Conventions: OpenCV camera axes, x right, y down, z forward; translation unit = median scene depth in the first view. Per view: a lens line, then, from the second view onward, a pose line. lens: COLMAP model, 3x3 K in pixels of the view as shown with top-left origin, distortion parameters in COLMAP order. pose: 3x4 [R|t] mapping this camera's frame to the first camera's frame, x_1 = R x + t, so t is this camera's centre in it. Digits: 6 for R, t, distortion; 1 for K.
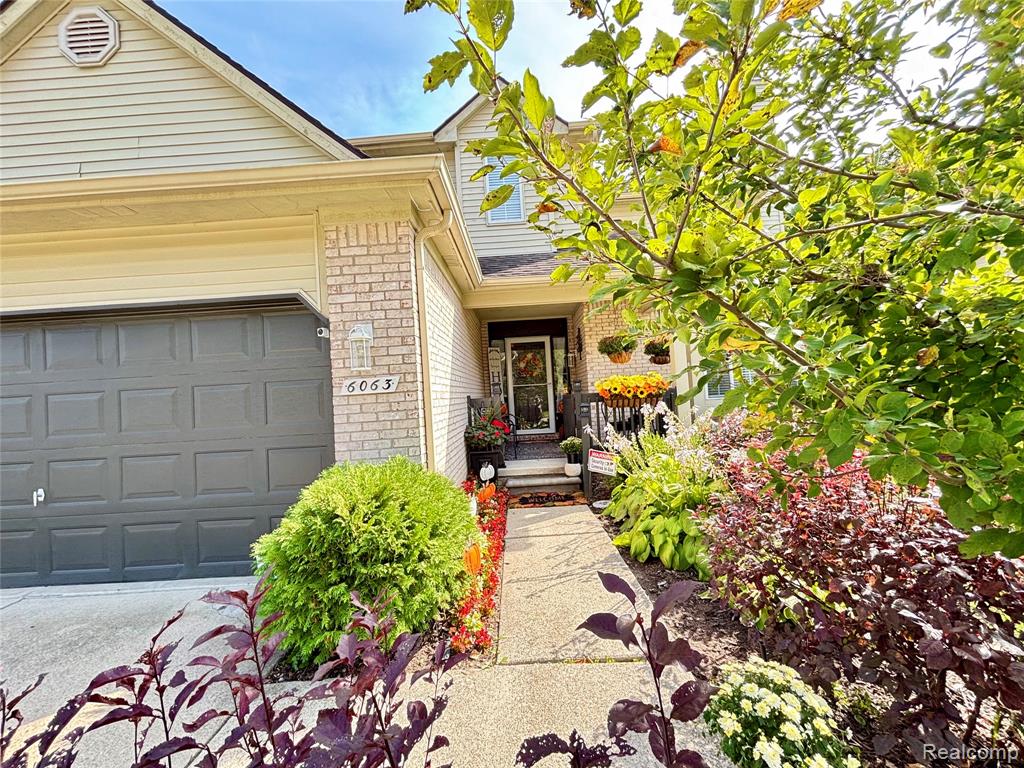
lens RADIAL K [[418.3, 0, 512.0], [0, 418.3, 384.0], [0, 0, 1]] dist [-0.001169, -0.000335]
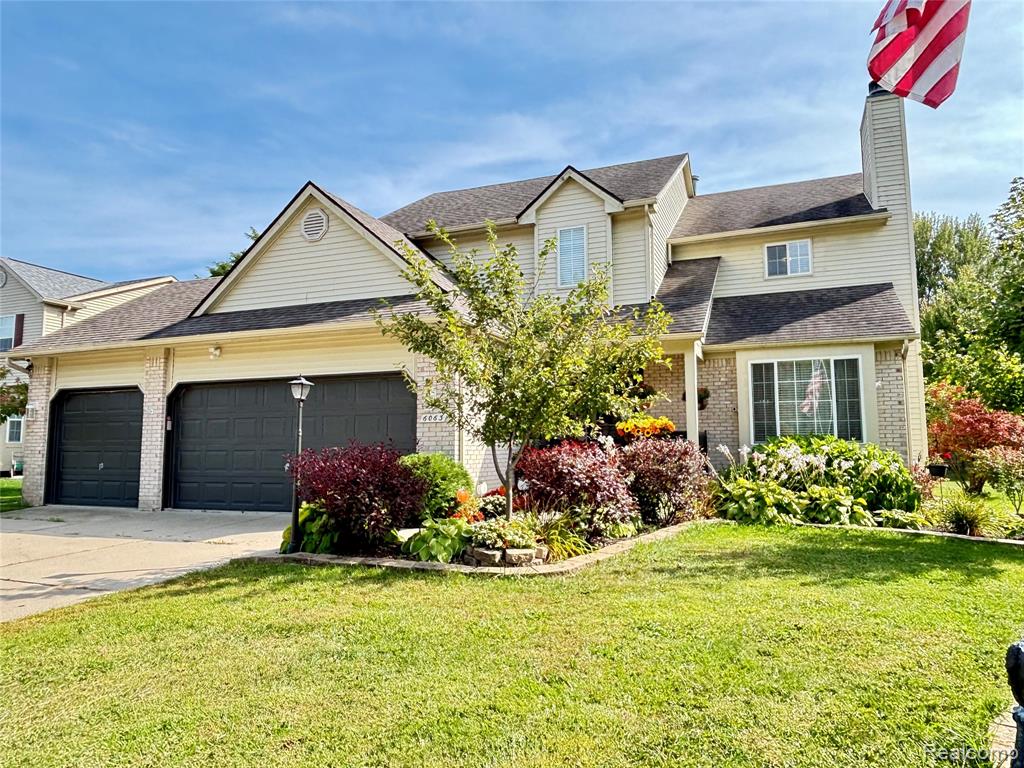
lens RADIAL K [[679.2, 0, 512.0], [0, 679.2, 384.0], [0, 0, 1]] dist [0.001084, 0.000061]
pose [[0.936333, 0.021304, -0.350467, 0.951080], [-0.040850, 0.997989, -0.048471, -0.014665], [0.348730, 0.059701, 0.935320, -1.588353]]
